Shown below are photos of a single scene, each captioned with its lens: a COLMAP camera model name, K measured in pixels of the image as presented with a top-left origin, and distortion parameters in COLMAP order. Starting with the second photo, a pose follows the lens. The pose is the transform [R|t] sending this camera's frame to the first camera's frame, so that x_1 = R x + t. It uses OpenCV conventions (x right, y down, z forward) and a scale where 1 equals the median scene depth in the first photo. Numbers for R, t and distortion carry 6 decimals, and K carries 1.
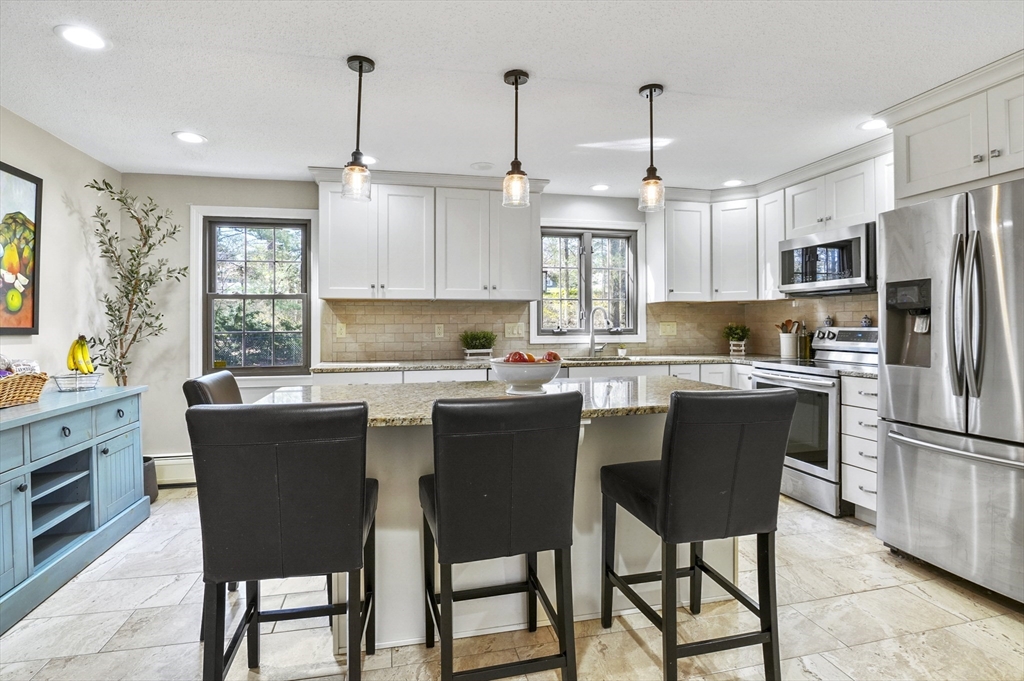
lens RADIAL K [[509.9, 0, 510.8], [0, 509.9, 335.7], [0, 0, 1]] dist [-0.034901, -0.000236]
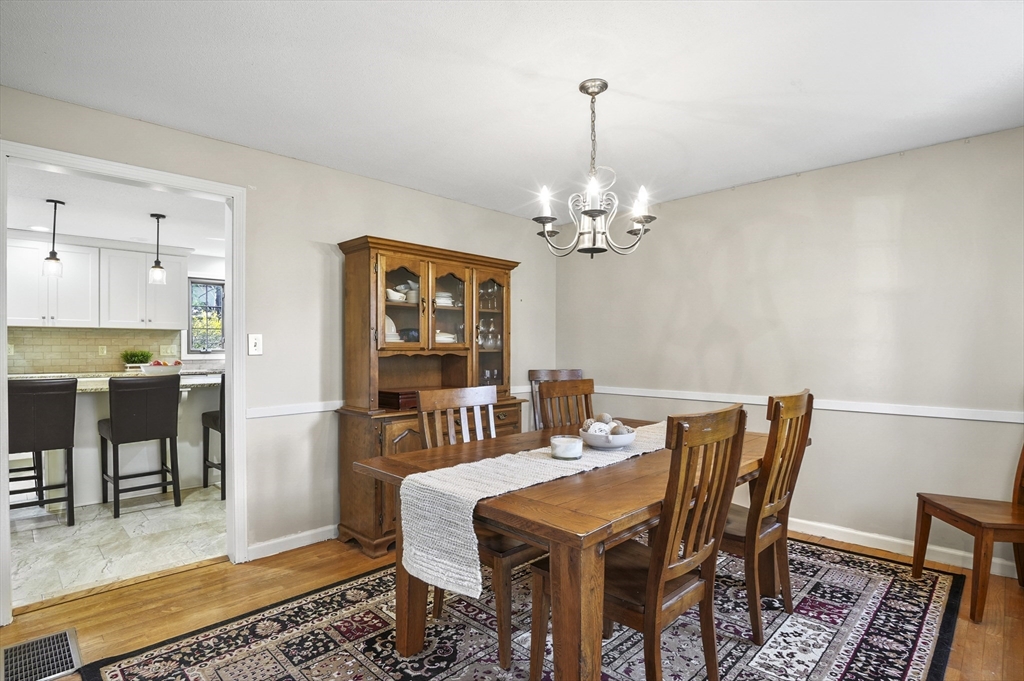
lens RADIAL K [[515.8, 0, 511.2], [0, 515.8, 357.7], [0, 0, 1]] dist [-0.032761, 0.000386]
pose [[0.846984, -0.003261, 0.531609, 0.070689], [0.003305, 0.999994, 0.000870, 0.012660], [-0.531609, 0.001020, 0.846989, -0.760653]]
